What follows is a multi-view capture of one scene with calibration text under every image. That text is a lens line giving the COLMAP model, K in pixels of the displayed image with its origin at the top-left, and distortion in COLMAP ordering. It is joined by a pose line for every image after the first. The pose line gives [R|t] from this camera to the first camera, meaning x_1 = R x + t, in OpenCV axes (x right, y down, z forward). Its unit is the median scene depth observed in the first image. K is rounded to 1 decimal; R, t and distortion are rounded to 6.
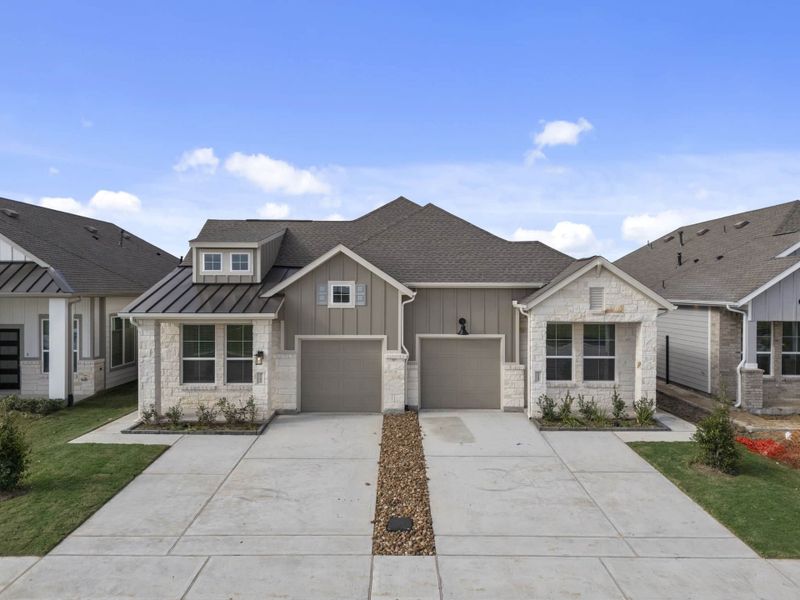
lens RADIAL K [[606.2, 0, 400.0], [0, 606.2, 300.0], [0, 0, 1]] dist [0.005635, 0.002582]
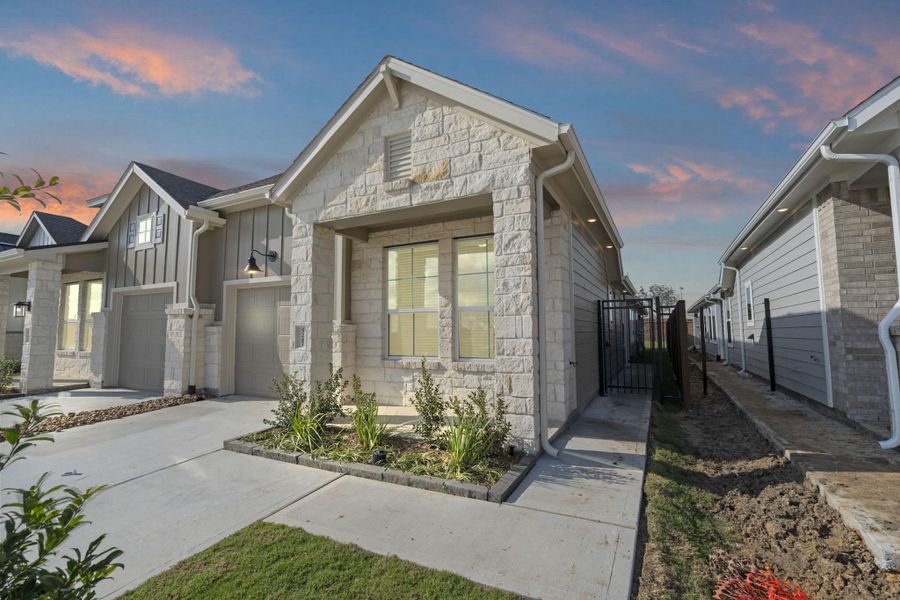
lens RADIAL K [[412.1, 0, 450.0], [0, 412.1, 300.0], [0, 0, 1]] dist [-0.001180, -0.000137]
pose [[0.891827, -0.042865, -0.450341, 0.467559], [0.000701, 0.995630, -0.093379, 0.122714], [0.452376, 0.082962, 0.887960, 0.728446]]
